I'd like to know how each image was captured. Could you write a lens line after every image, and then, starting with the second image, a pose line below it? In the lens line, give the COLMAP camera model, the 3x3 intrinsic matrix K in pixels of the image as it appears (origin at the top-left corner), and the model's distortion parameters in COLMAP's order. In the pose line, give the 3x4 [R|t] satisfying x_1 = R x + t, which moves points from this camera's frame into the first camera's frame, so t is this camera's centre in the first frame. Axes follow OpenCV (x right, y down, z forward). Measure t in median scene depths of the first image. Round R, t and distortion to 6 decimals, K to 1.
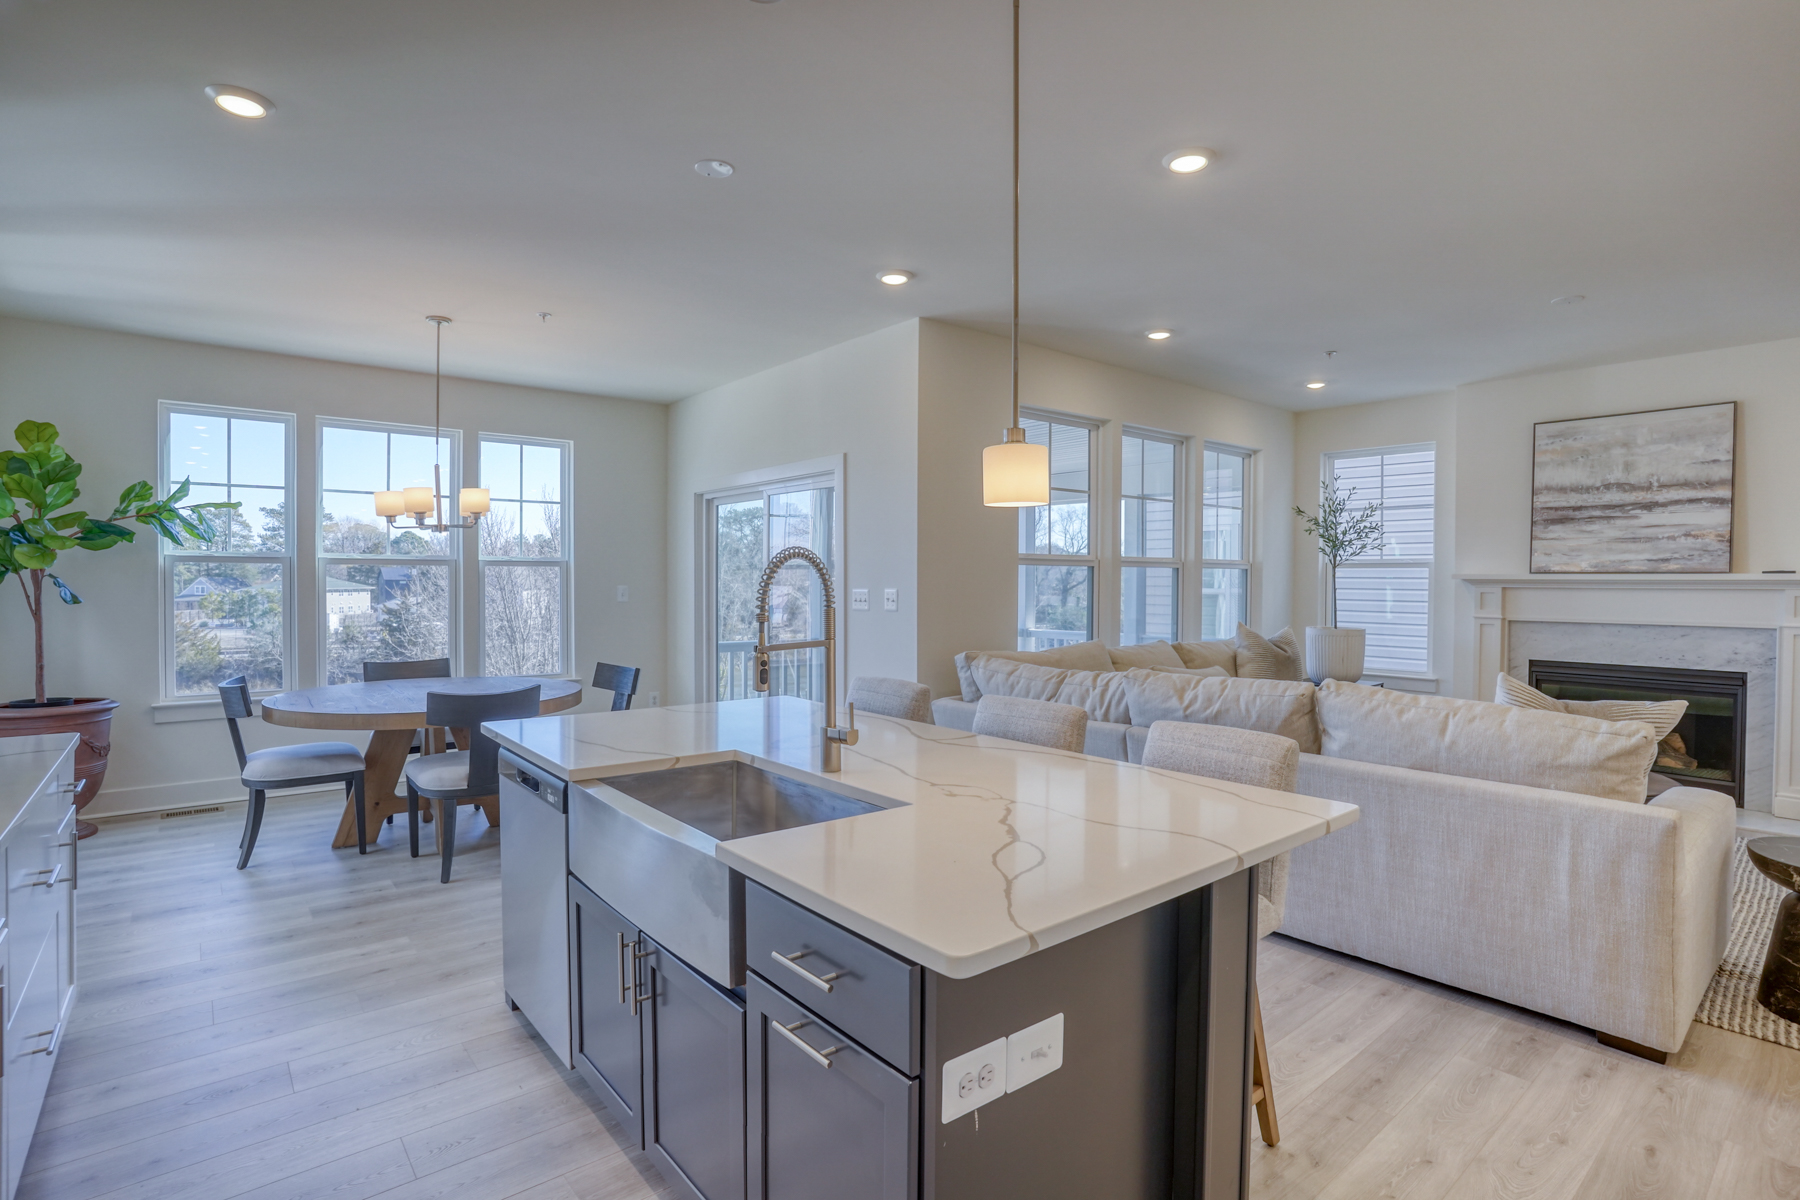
lens RADIAL K [[903.5, 0, 870.1], [0, 903.5, 593.6], [0, 0, 1]] dist [-0.071872, 0.030958]
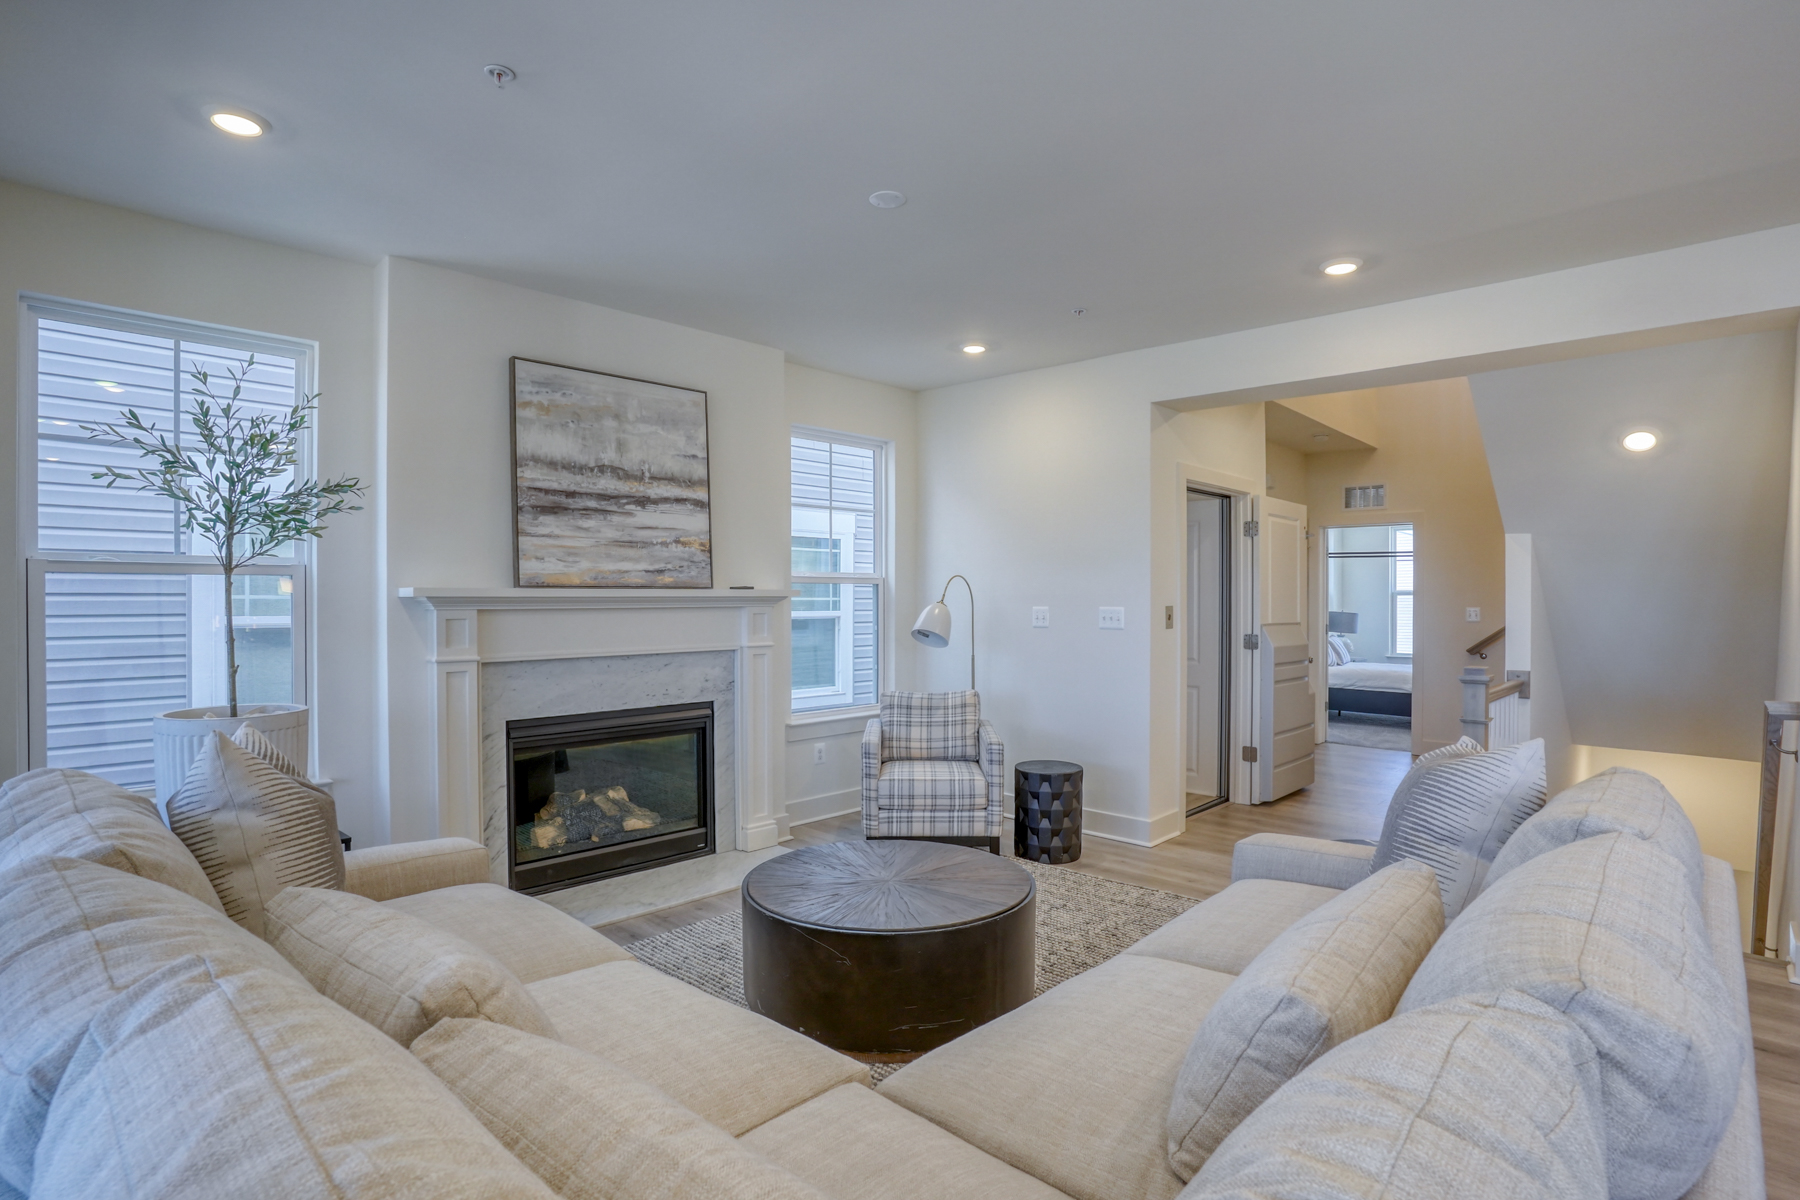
lens RADIAL K [[903.5, 0, 907.5], [0, 903.5, 605.9], [0, 0, 1]] dist [-0.071872, 0.030958]
pose [[-0.126417, -0.014456, 0.991872, 0.070290], [0.016557, 0.999724, 0.016681, -0.016630], [-0.991839, 0.018531, -0.126142, 0.851012]]
